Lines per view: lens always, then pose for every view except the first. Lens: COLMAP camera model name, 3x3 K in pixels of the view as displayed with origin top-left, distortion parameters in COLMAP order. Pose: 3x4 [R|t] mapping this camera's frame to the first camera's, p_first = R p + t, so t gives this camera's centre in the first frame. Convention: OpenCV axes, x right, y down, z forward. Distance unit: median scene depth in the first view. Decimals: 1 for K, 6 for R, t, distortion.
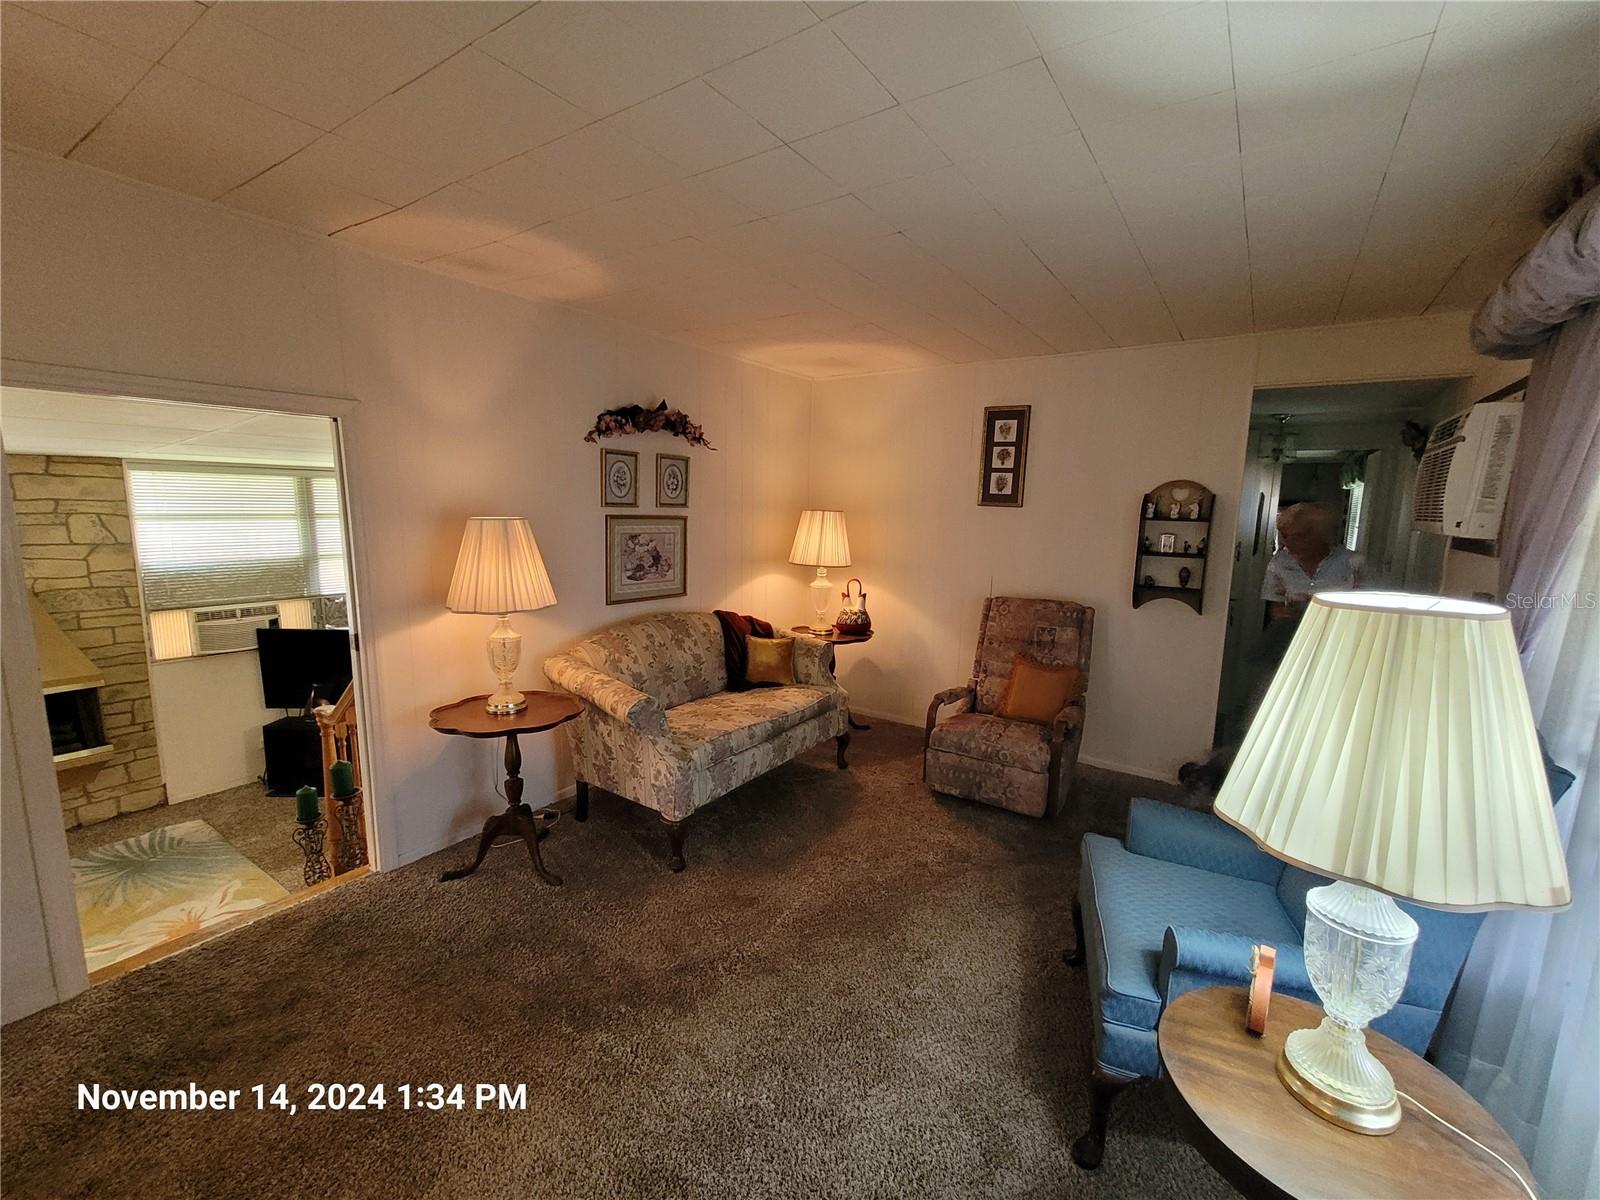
lens RADIAL K [[669.1, 0, 811.4], [0, 669.1, 602.7], [0, 0, 1]] dist [-0.000894, -0.000604]
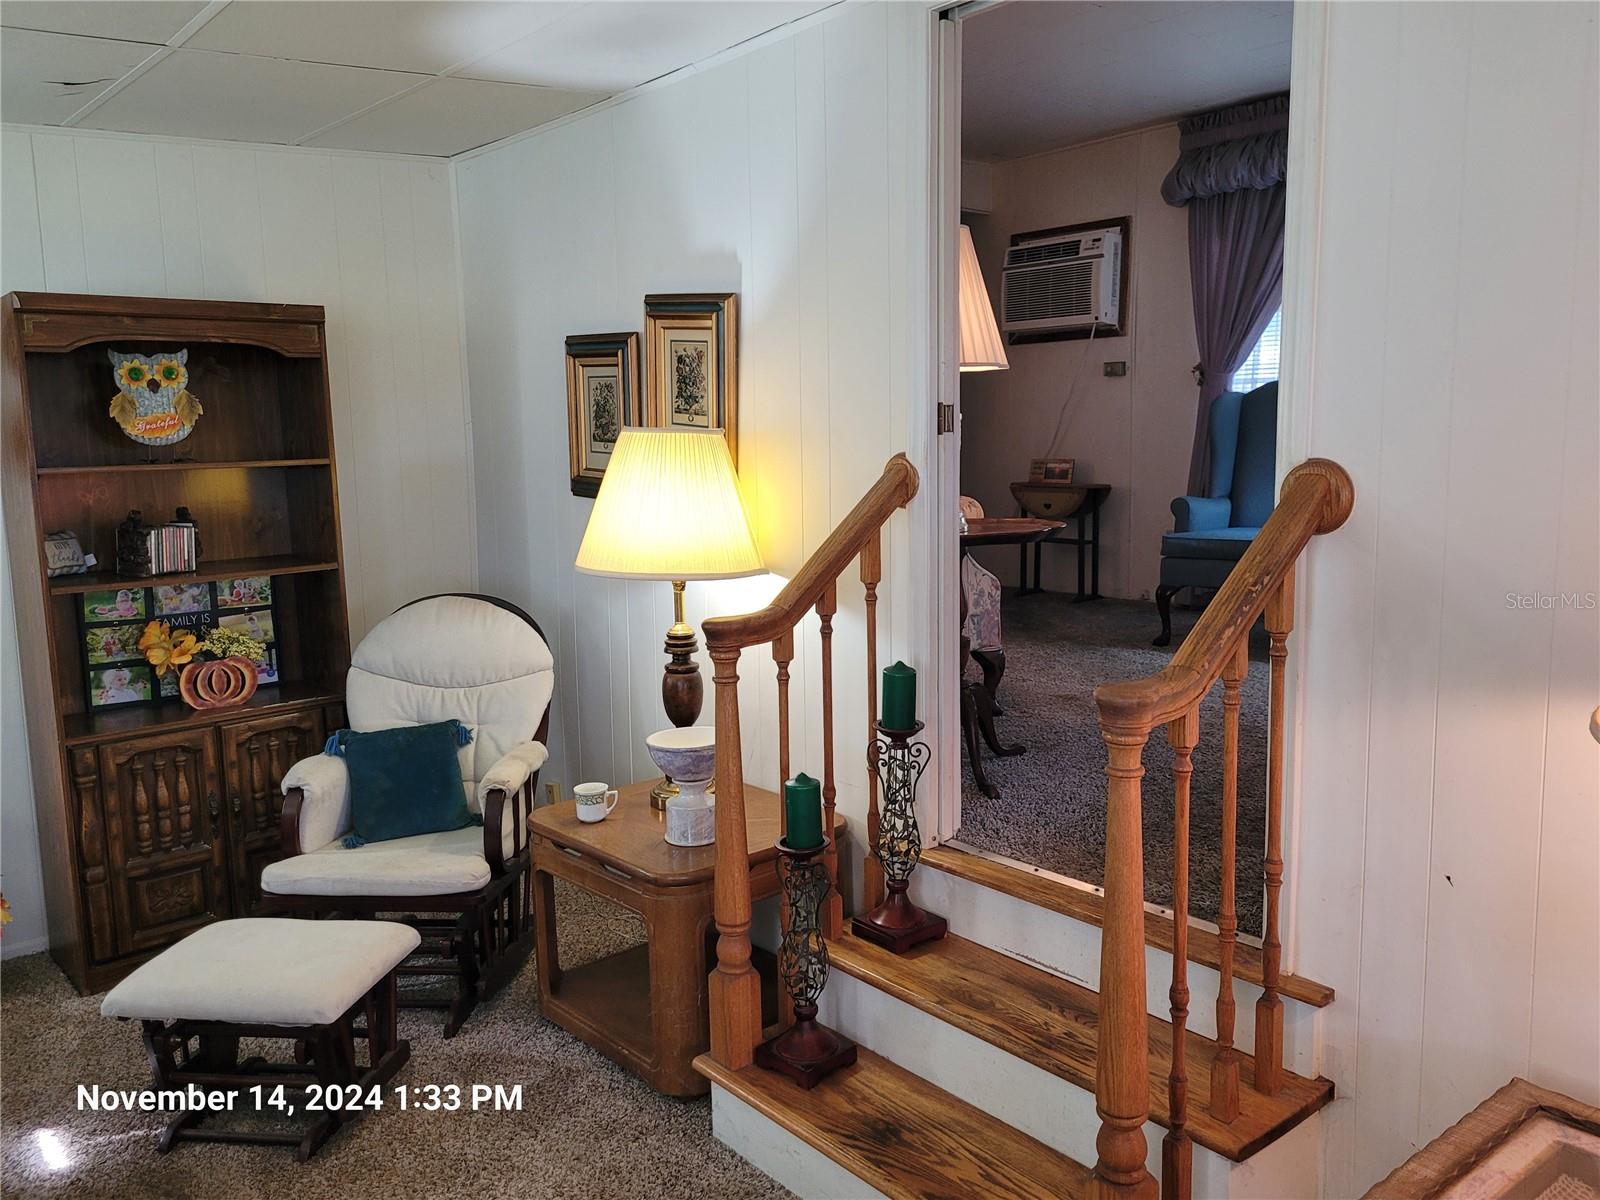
lens RADIAL K [[1249.4, 0, 796.6], [0, 1249.4, 587.9], [0, 0, 1]] dist [0.053798, -0.028836]
pose [[0.264967, -0.145267, 0.953252, -1.240160], [0.163385, 0.981056, 0.104090, 0.046903], [-0.950315, 0.128167, 0.283682, 0.601491]]
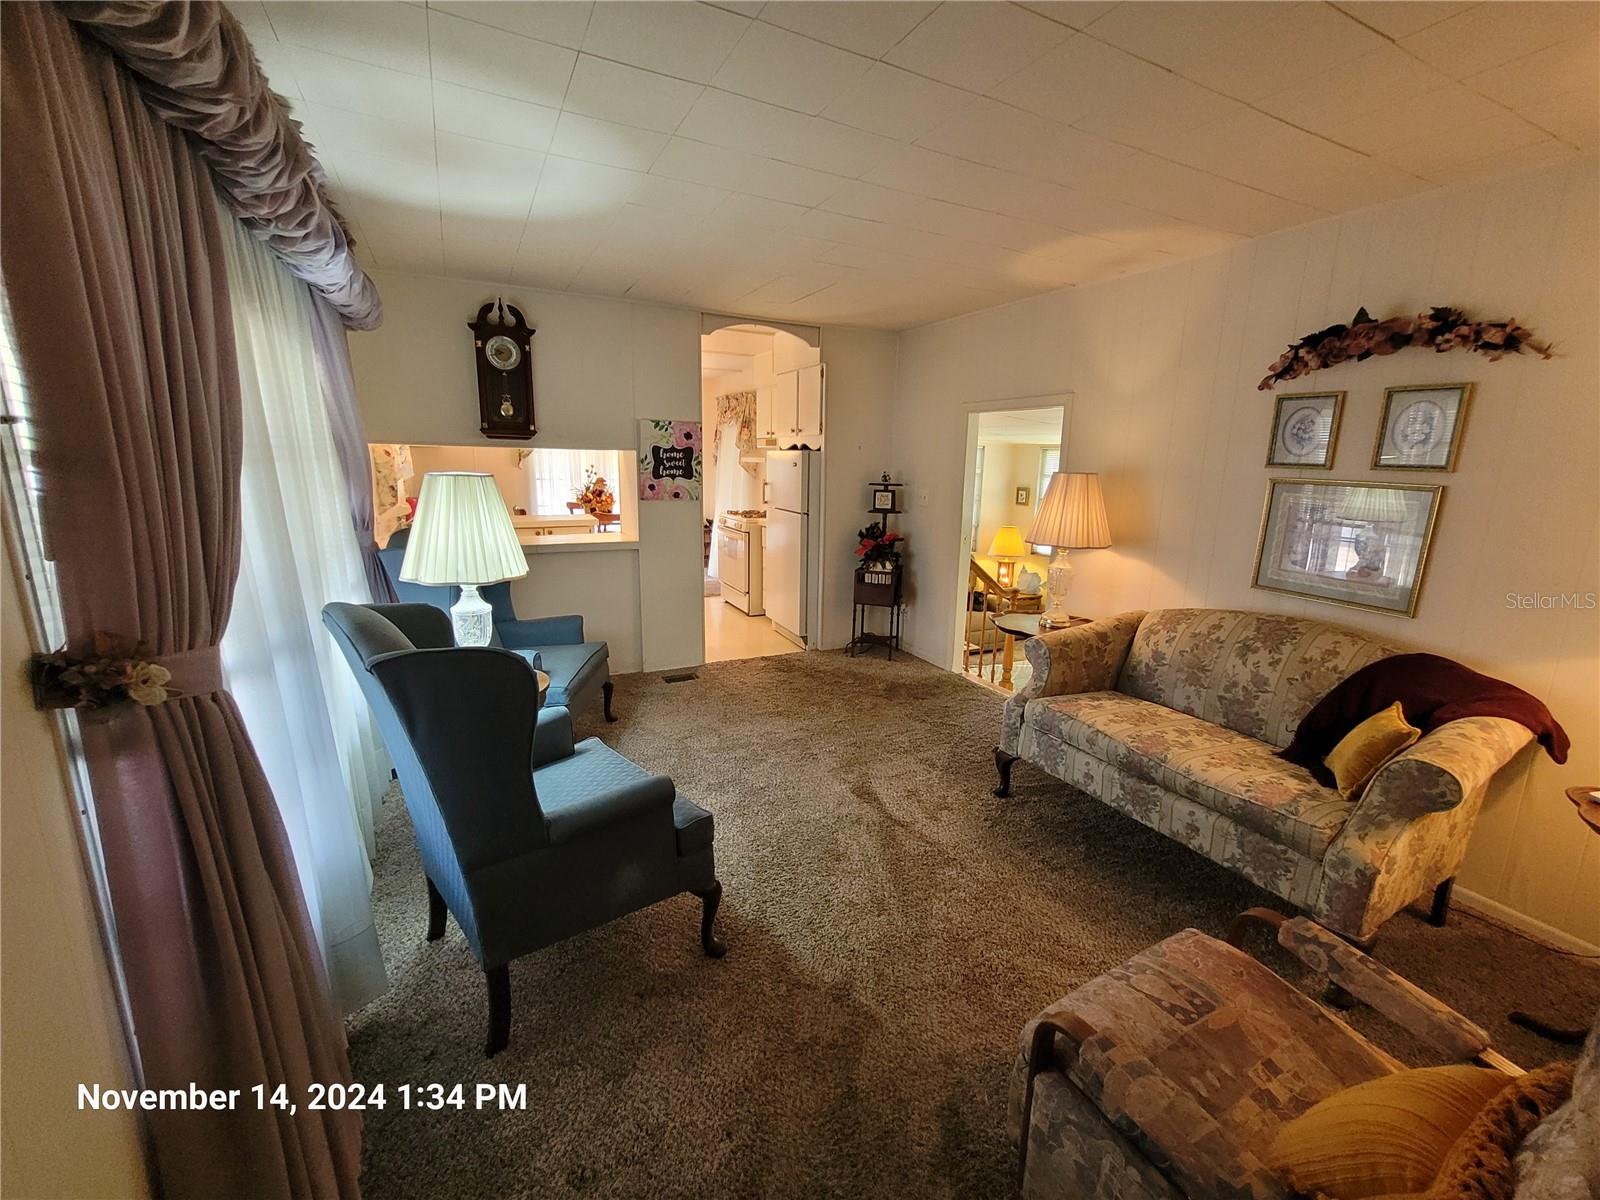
lens RADIAL K [[669.1, 0, 801.7], [0, 669.1, 604.0], [0, 0, 1]] dist [-0.000894, -0.000604]
pose [[-0.487482, 0.156171, -0.859053, 0.643560], [-0.156732, 0.952241, 0.262052, -0.101703], [0.858951, 0.262387, -0.439724, 0.848082]]
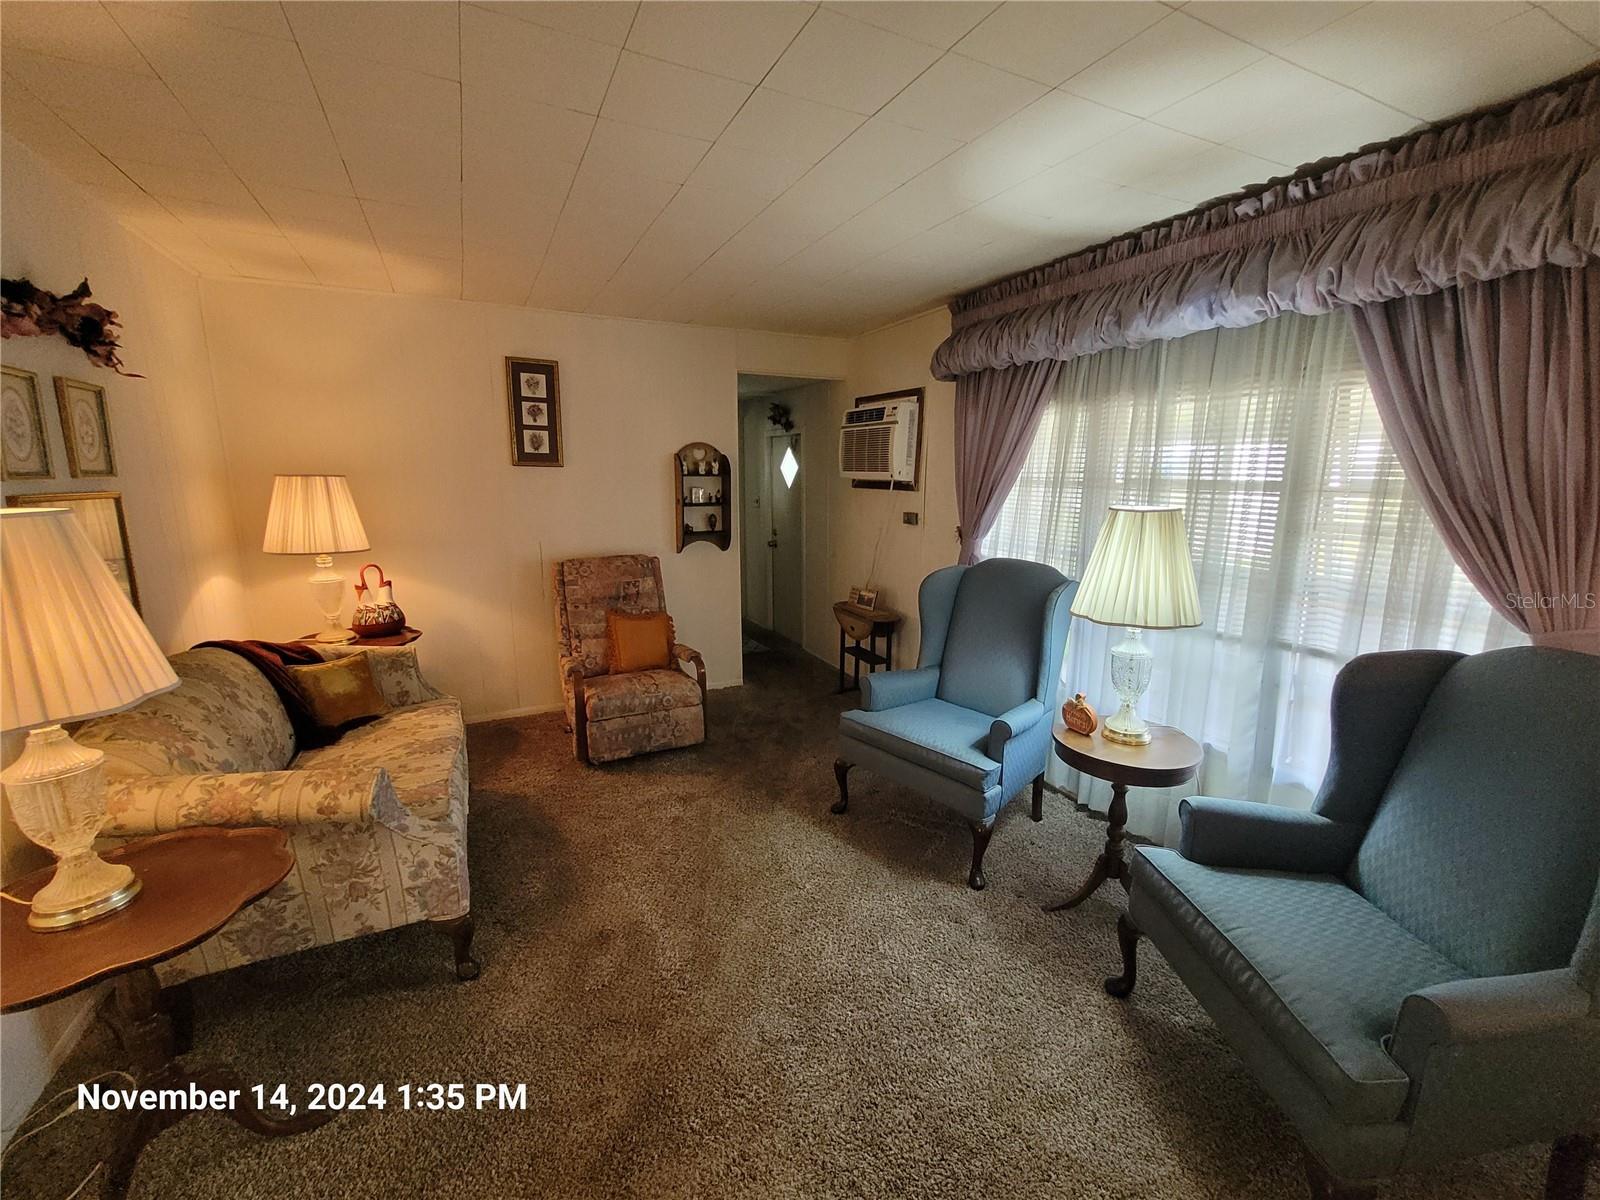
lens RADIAL K [[669.1, 0, 808.8], [0, 669.1, 604.1], [0, 0, 1]] dist [-0.000894, -0.000604]
pose [[0.491954, -0.190558, 0.849511, -0.423098], [0.132515, 0.980773, 0.143263, -0.041698], [-0.860477, 0.042094, 0.507747, 0.220628]]
